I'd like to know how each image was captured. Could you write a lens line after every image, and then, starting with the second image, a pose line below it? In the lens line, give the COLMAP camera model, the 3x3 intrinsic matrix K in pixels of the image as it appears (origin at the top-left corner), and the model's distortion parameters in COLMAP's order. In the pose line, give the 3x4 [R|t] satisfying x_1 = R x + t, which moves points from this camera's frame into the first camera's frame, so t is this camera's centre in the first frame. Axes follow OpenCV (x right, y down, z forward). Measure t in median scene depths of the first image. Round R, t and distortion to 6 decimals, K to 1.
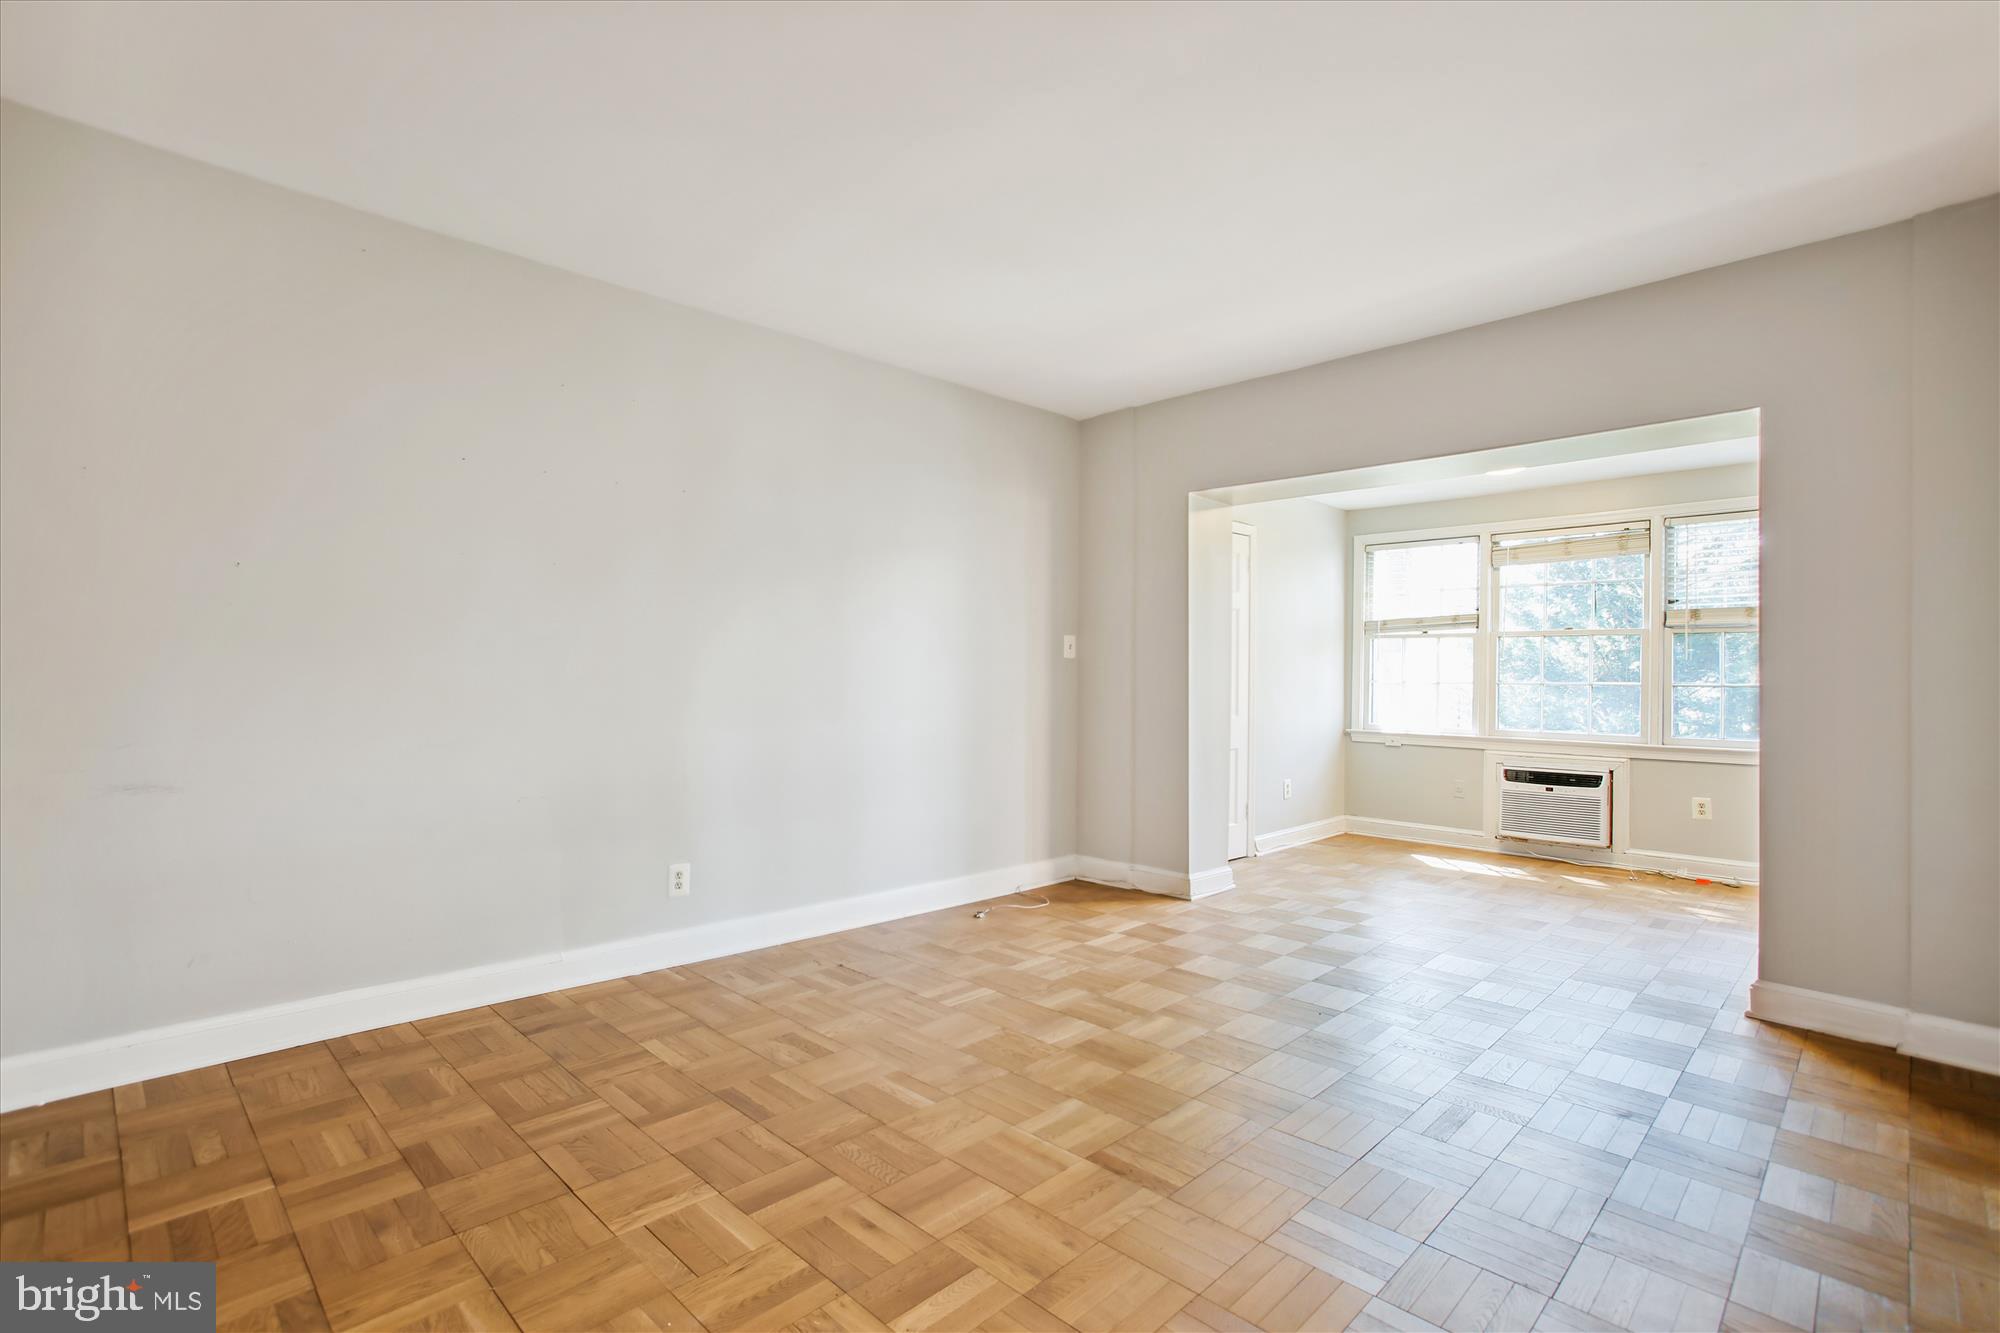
lens RADIAL K [[942.5, 0, 991.1], [0, 942.5, 672.7], [0, 0, 1]] dist [-0.027589, 0.008971]
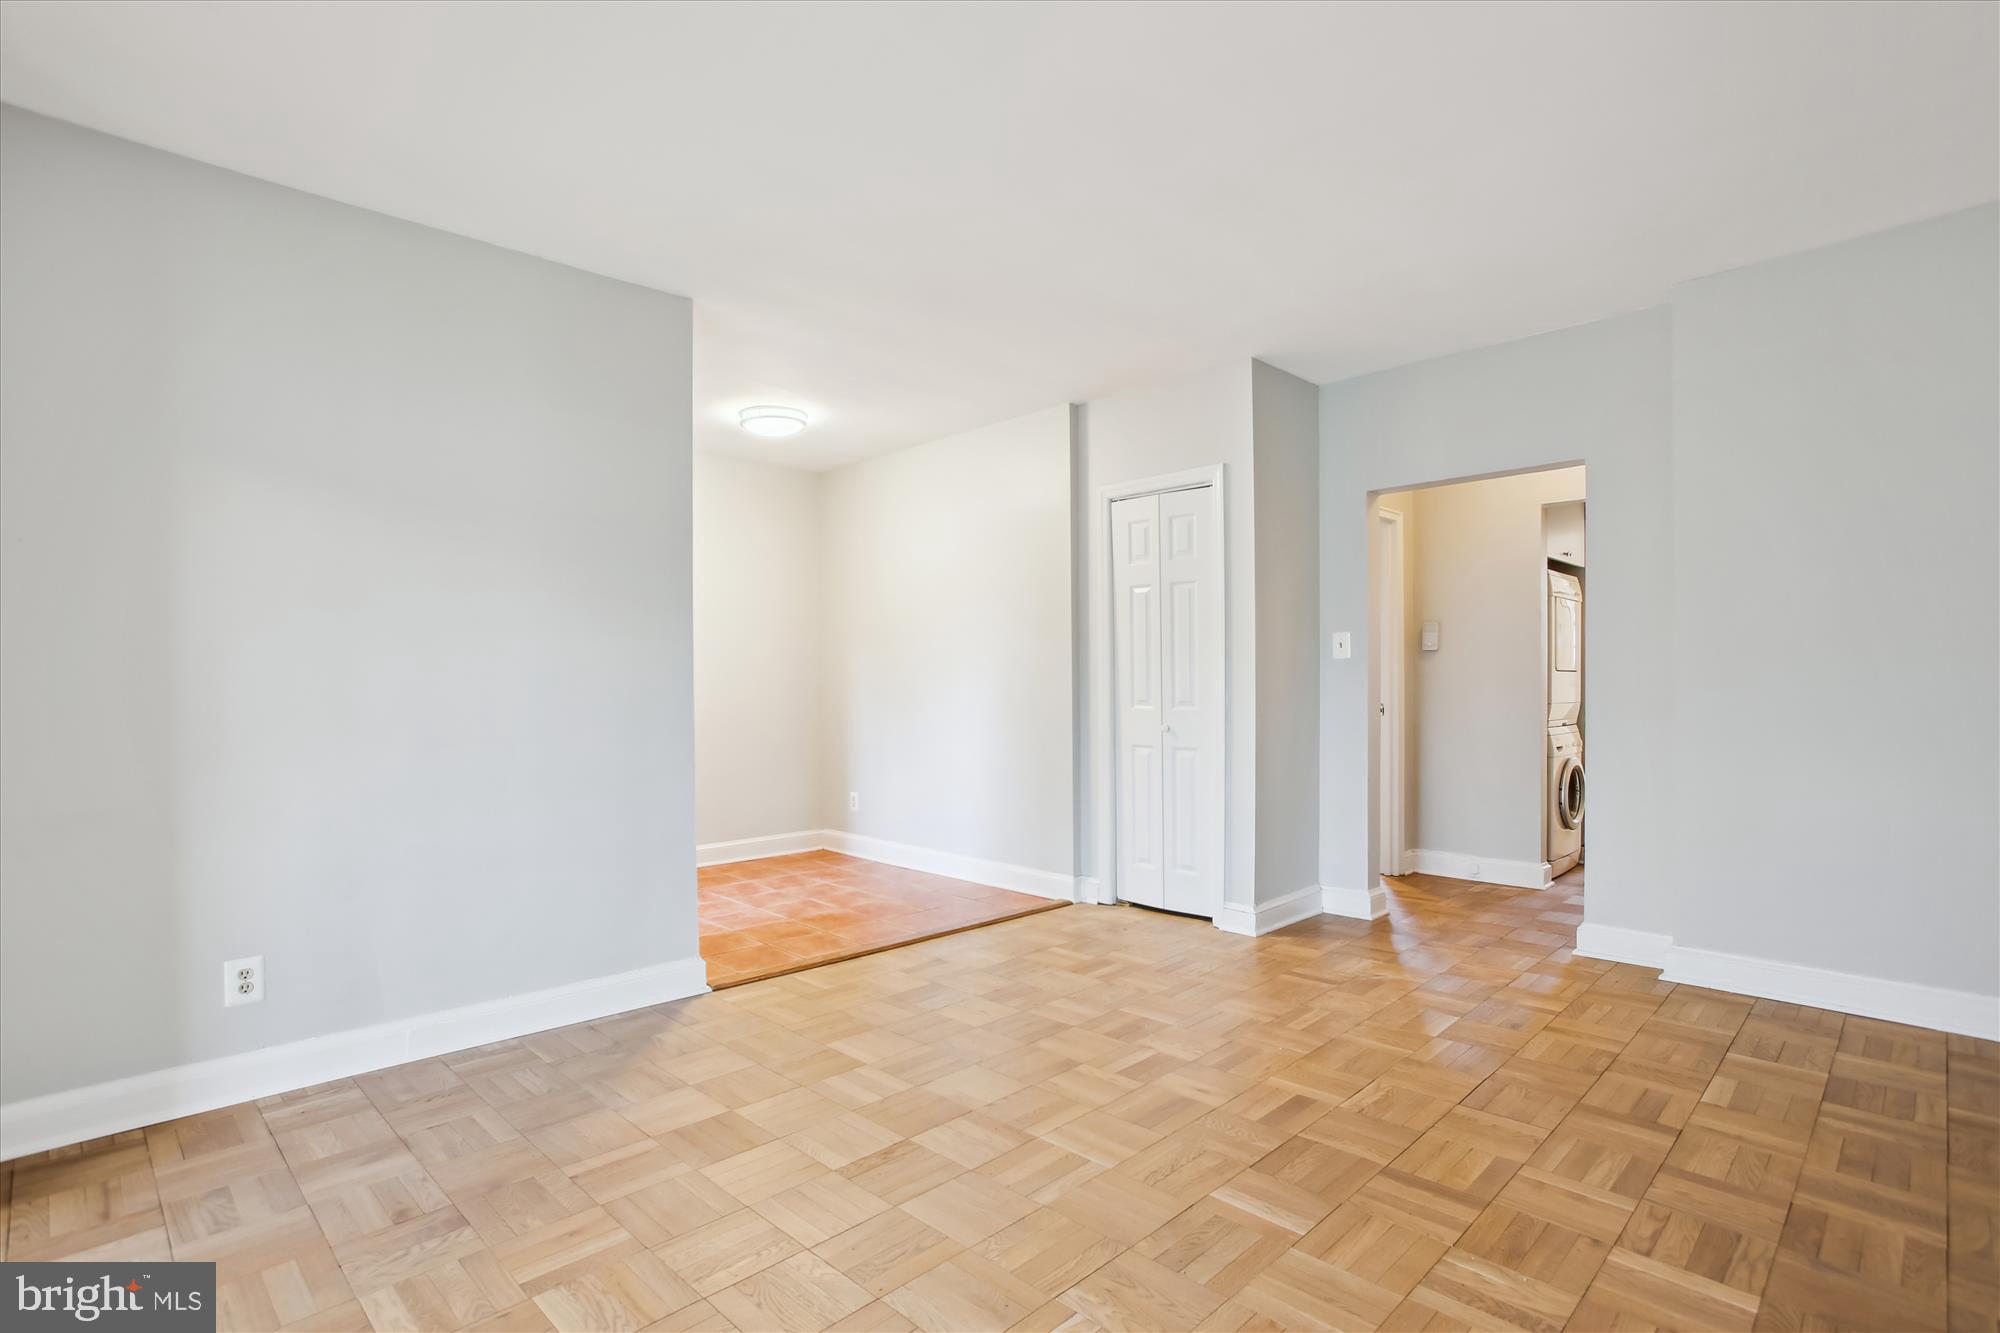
lens RADIAL K [[973.3, 0, 994.6], [0, 973.3, 676.6], [0, 0, 1]] dist [-0.002570, 0.001385]
pose [[-0.999990, -0.003353, -0.002935, 0.137689], [-0.003328, 0.999958, -0.008485, 0.005771], [0.002964, -0.008476, -0.999960, 1.885467]]
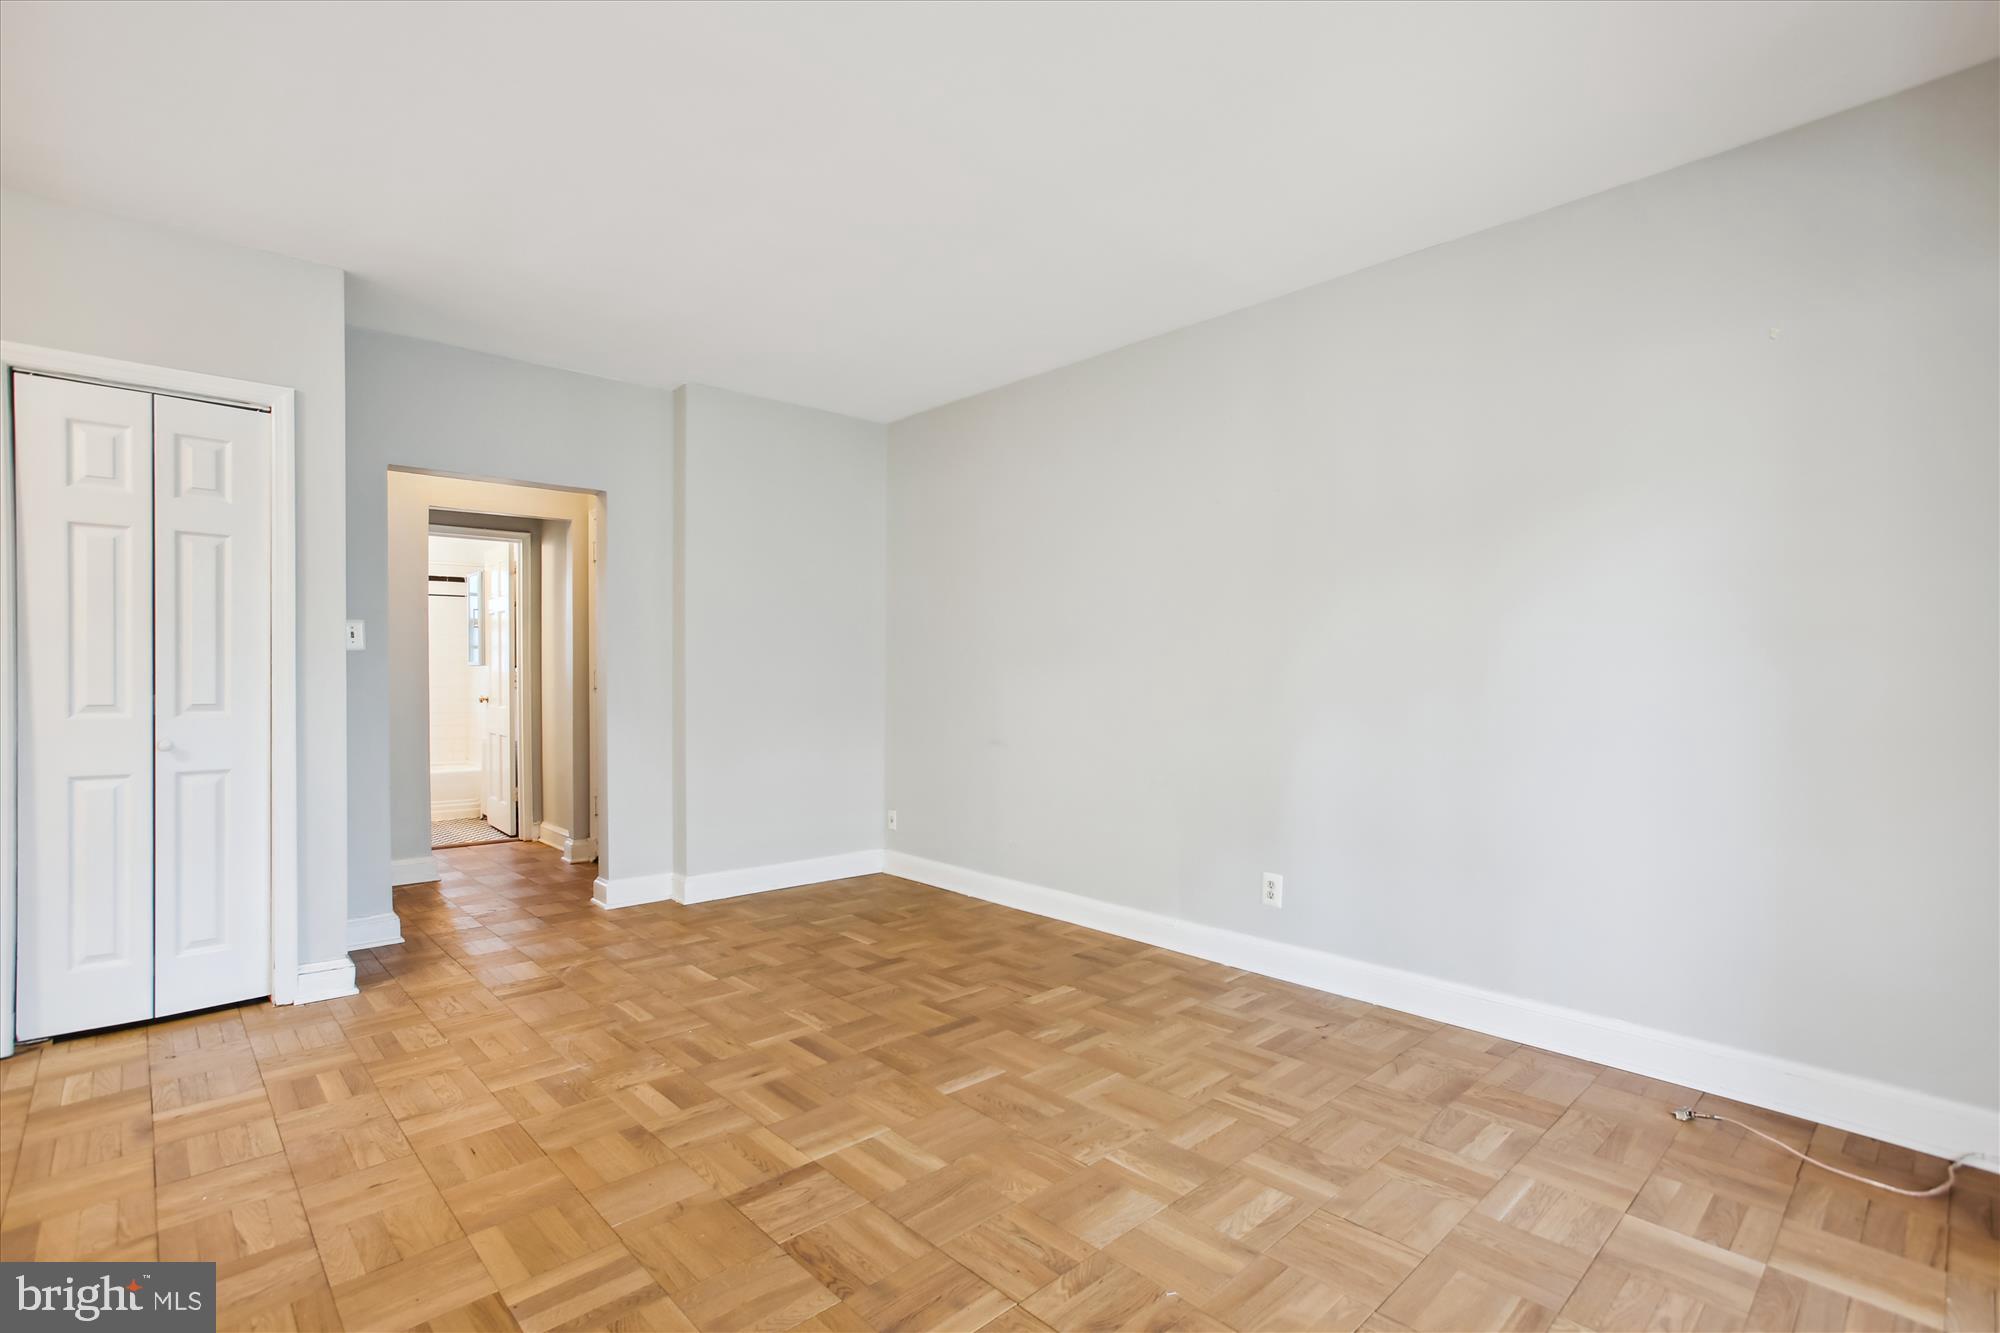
lens RADIAL K [[942.5, 0, 989.8], [0, 942.5, 671.4], [0, 0, 1]] dist [-0.027589, 0.008971]
pose [[-0.039724, -0.014941, -0.999099, 0.983225], [-0.000123, 0.999888, -0.014948, 0.009833], [0.999211, -0.000471, -0.039721, 1.099368]]
